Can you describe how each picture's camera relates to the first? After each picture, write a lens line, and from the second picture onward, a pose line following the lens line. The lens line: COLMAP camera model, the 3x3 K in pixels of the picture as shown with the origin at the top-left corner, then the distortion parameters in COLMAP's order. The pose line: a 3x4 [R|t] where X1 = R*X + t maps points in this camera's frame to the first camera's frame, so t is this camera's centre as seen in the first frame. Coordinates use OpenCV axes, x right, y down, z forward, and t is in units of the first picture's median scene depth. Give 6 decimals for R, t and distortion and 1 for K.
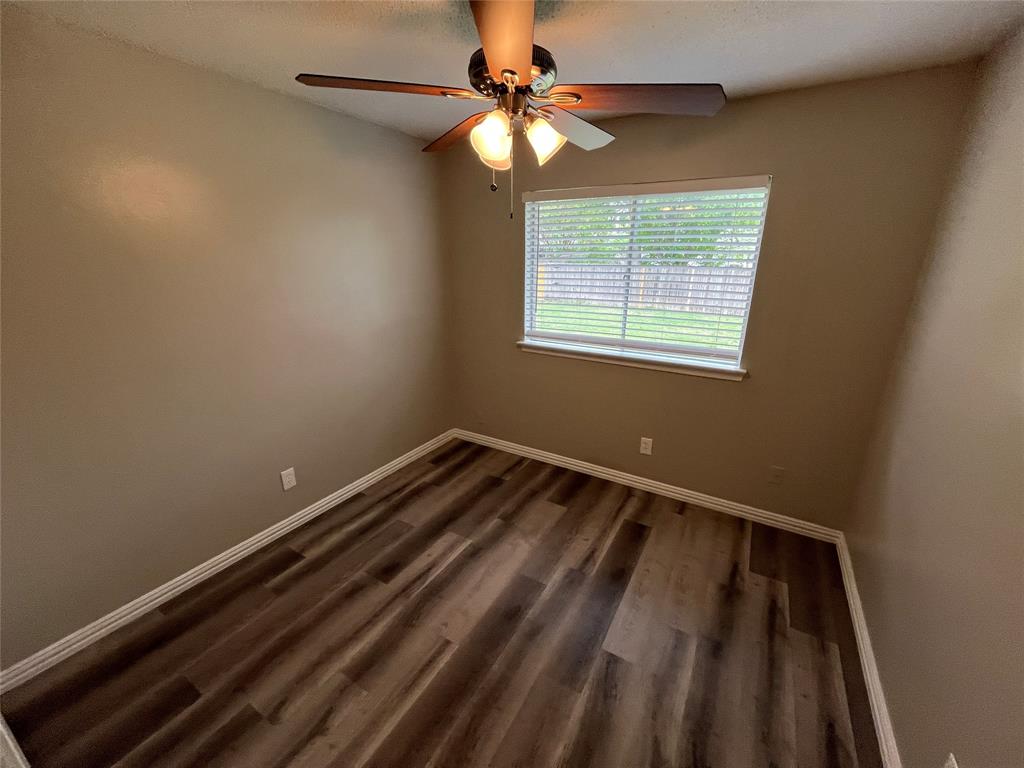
lens RADIAL K [[414.0, 0, 512.0], [0, 414.0, 384.0], [0, 0, 1]] dist [-0.001965, 0.000047]
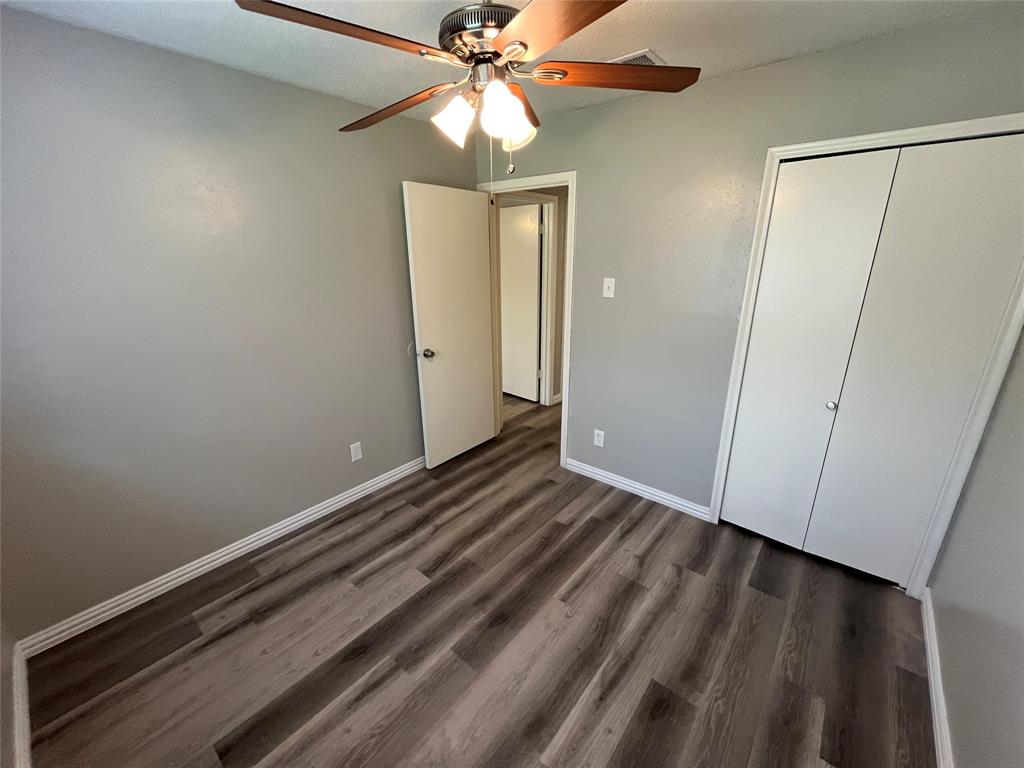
lens RADIAL K [[414.0, 0, 512.0], [0, 414.0, 384.0], [0, 0, 1]] dist [-0.001965, 0.000047]
pose [[-0.986934, -0.047619, 0.153925, -0.151849], [0.051234, 0.812994, 0.580013, -0.452505], [-0.152760, 0.580321, -0.799932, 1.459602]]
